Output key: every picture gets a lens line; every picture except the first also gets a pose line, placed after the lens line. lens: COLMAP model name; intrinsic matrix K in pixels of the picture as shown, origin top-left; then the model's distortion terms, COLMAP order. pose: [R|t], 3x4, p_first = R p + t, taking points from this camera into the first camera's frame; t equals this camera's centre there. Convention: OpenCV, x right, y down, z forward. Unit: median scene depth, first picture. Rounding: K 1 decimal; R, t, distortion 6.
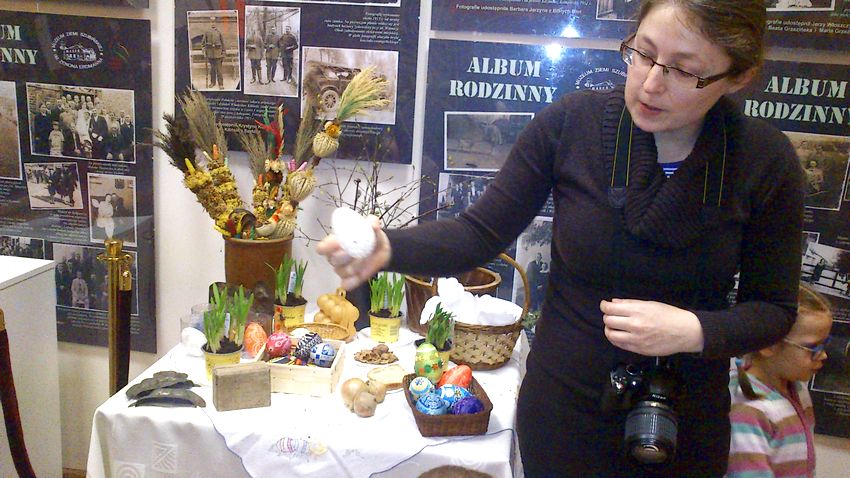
lens RADIAL K [[847.9, 0, 429.6], [0, 847.9, 239.5], [0, 0, 1]] dist [-0.011638, 0.000000]
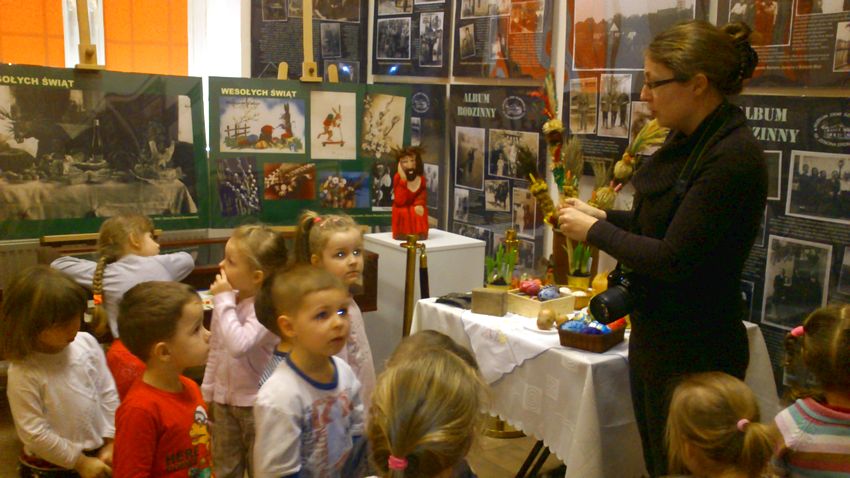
lens RADIAL K [[847.9, 0, 426.5], [0, 847.9, 241.8], [0, 0, 1]] dist [-0.011638, 0.000000]
pose [[0.709745, 0.091033, -0.698552, 0.595635], [-0.149226, 0.988540, -0.022794, 0.080890], [0.688471, 0.120420, 0.715196, -0.198139]]
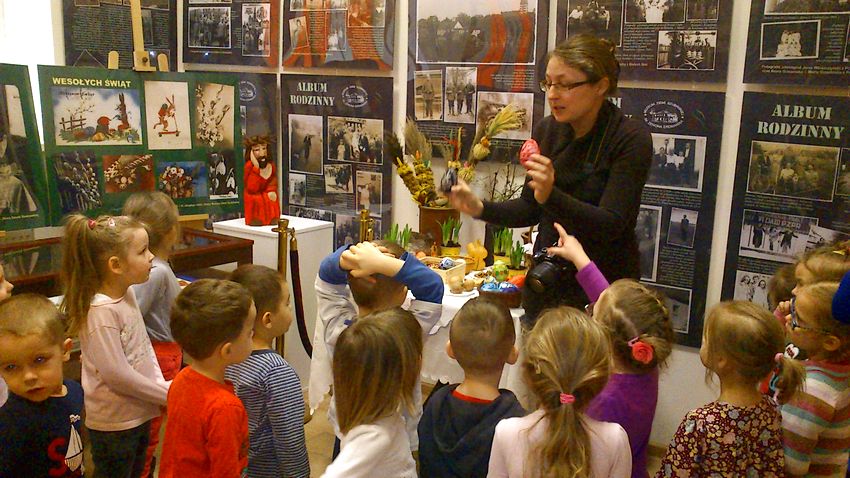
lens RADIAL K [[847.9, 0, 421.6], [0, 847.9, 239.3], [0, 0, 1]] dist [-0.011638, 0.000000]
pose [[0.916537, 0.047907, -0.397071, 0.392882], [-0.070683, 0.996575, -0.042916, 0.122628], [0.393655, 0.067400, 0.916784, -0.474518]]
